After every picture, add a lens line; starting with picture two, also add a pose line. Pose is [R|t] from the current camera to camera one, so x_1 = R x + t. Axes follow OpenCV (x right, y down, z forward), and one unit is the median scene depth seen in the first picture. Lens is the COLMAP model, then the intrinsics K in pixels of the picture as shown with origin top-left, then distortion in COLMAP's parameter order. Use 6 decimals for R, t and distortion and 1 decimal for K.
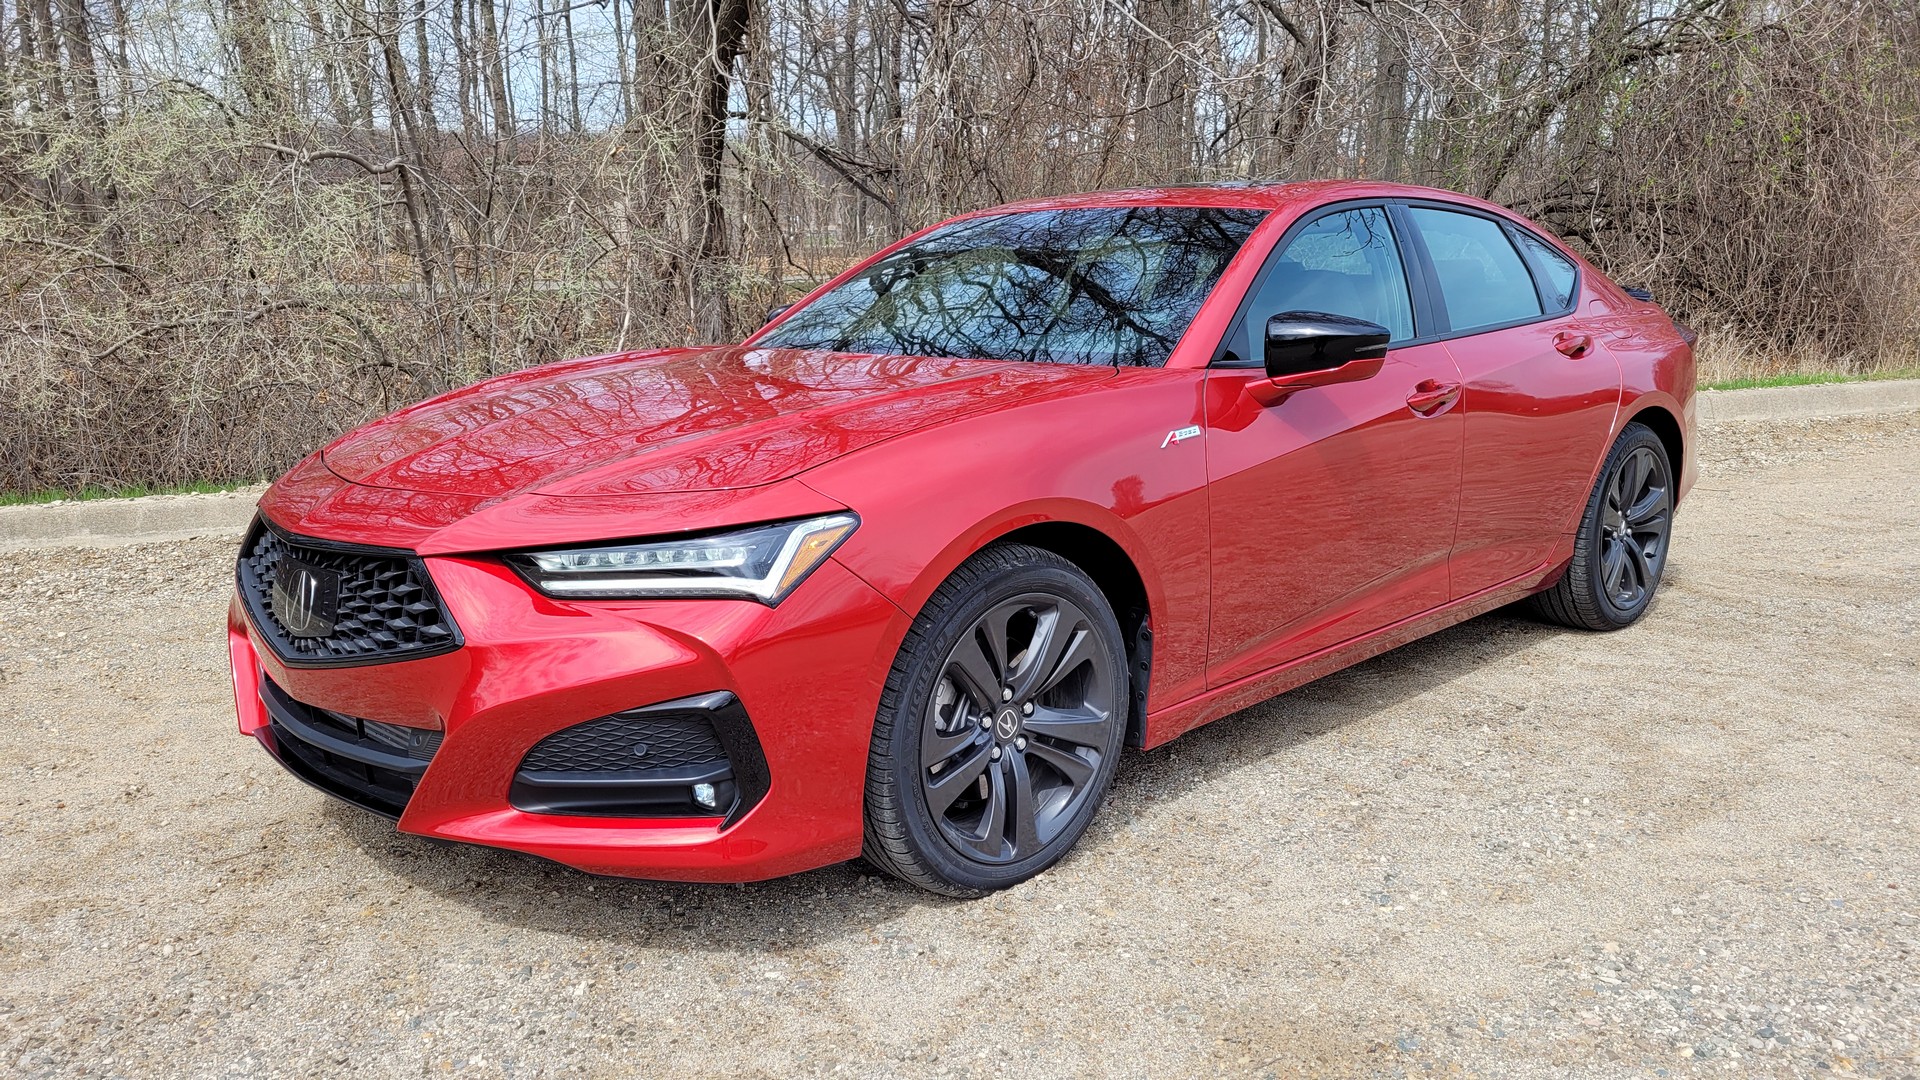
lens RADIAL K [[1431.7, 0, 944.4], [0, 1431.7, 553.7], [0, 0, 1]] dist [0.066971, -0.053640]
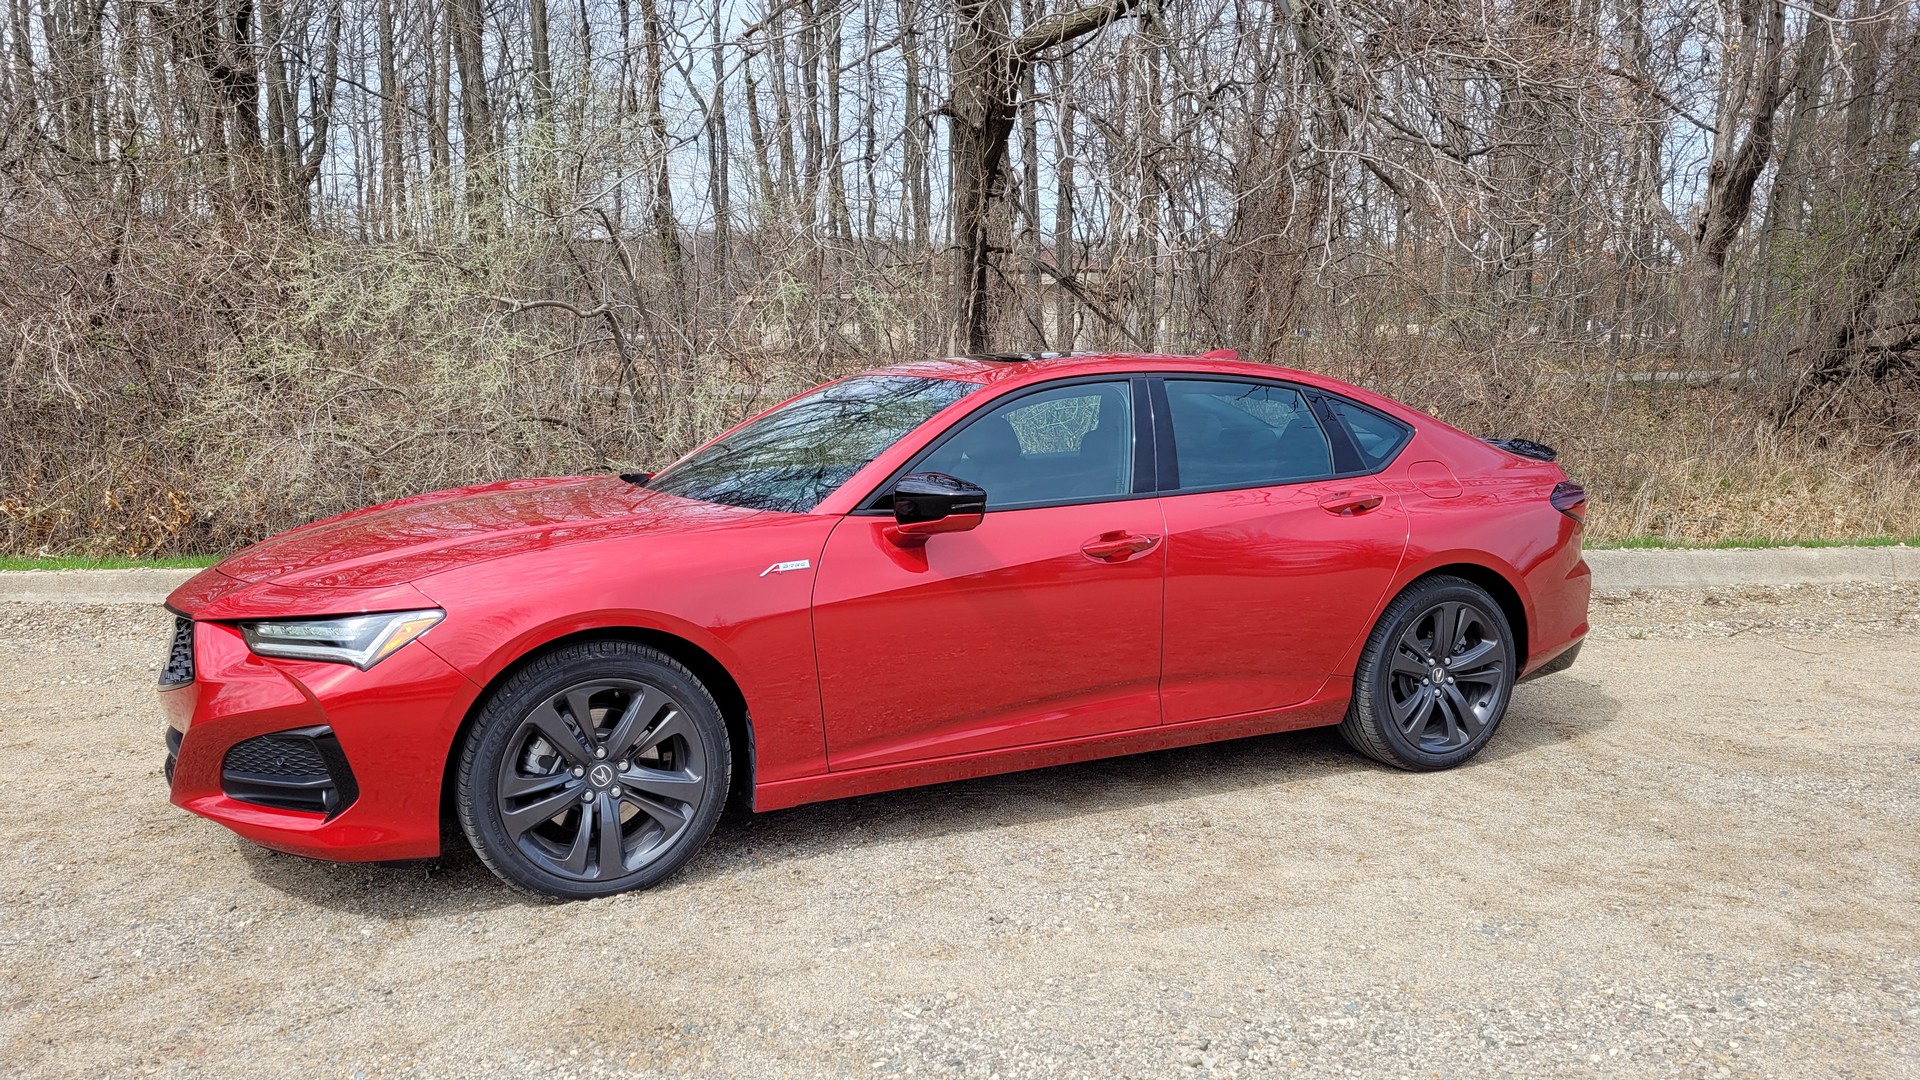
lens RADIAL K [[1431.7, 0, 951.0], [0, 1431.7, 538.1], [0, 0, 1]] dist [0.066971, -0.053640]
pose [[0.951313, 0.050705, -0.304027, 0.752463], [-0.073999, 0.995099, -0.065587, -0.037731], [0.299211, 0.084892, 0.950403, -0.195215]]
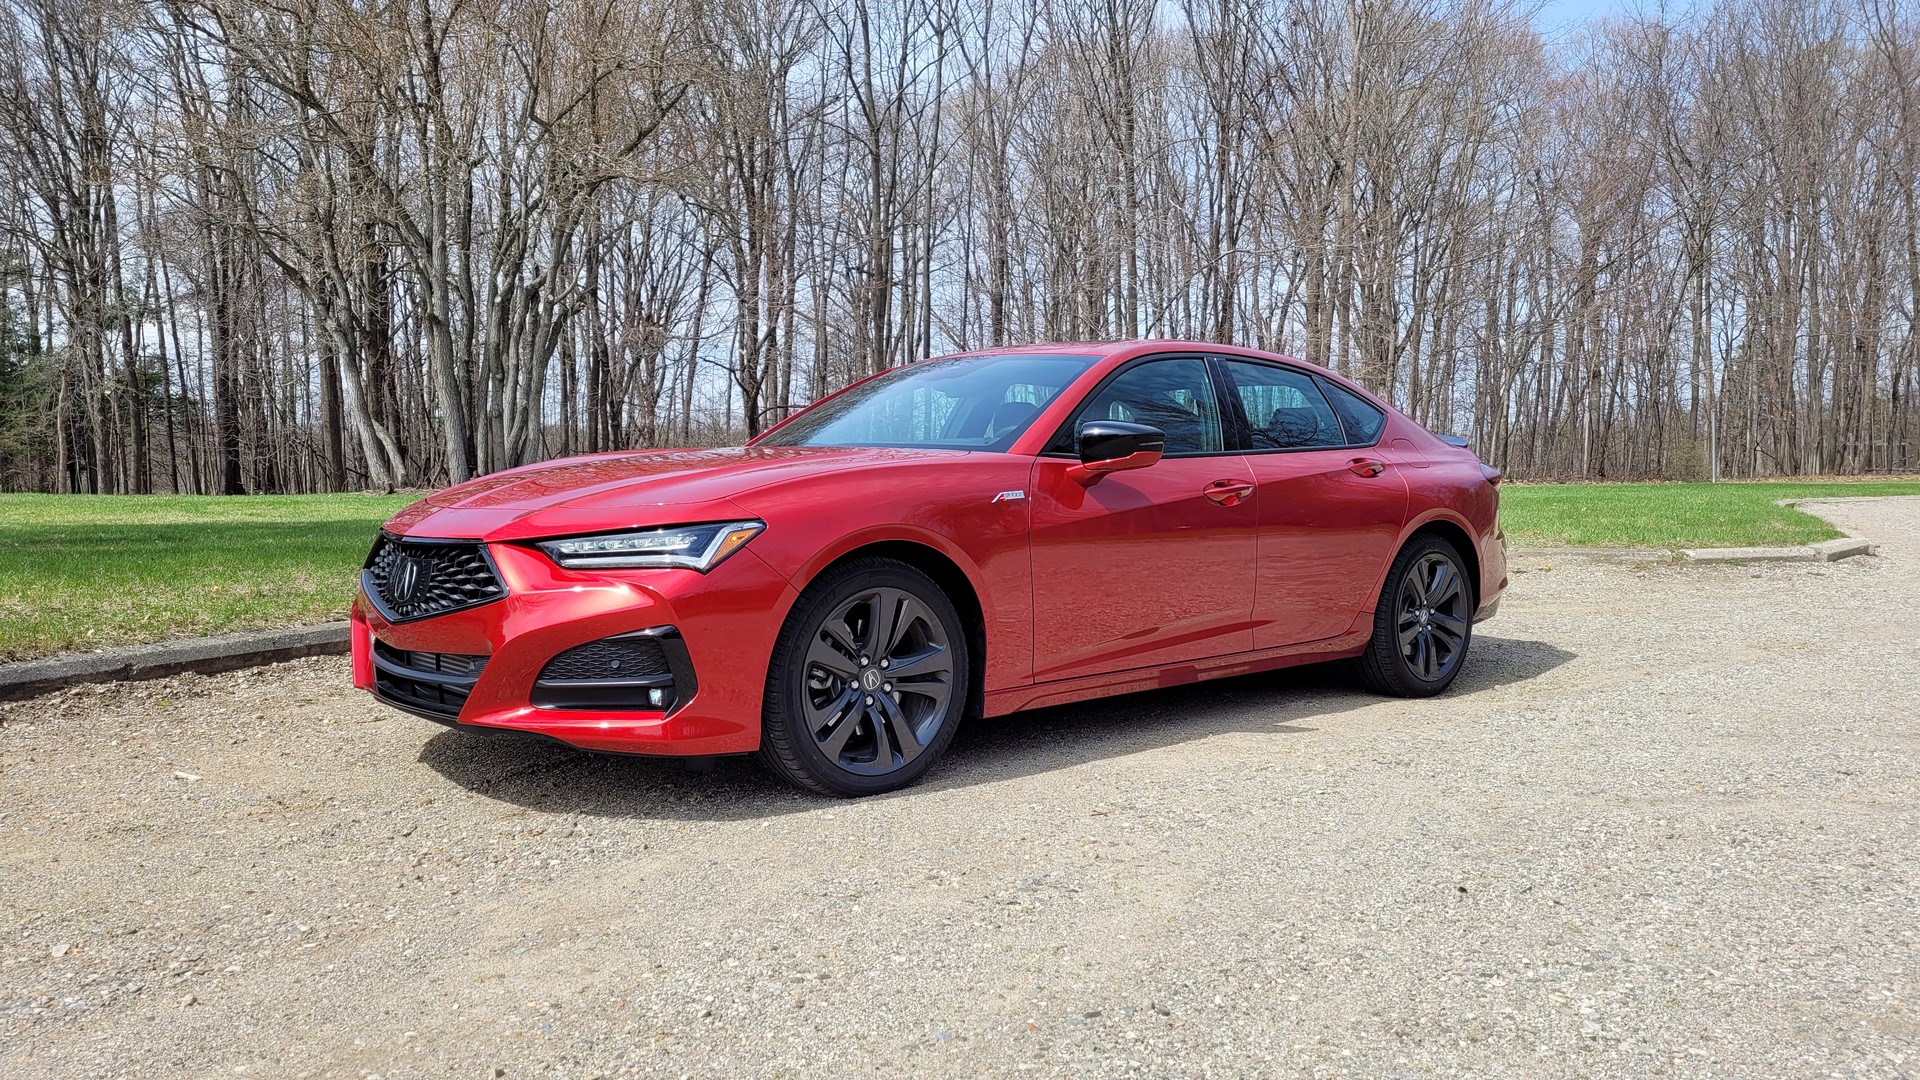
lens RADIAL K [[1431.7, 0, 937.9], [0, 1431.7, 522.3], [0, 0, 1]] dist [0.066971, -0.053640]
pose [[0.998537, 0.021852, -0.049464, 0.178894], [-0.029263, 0.987568, -0.154445, 0.183181], [0.045474, 0.155666, 0.986762, -0.459584]]
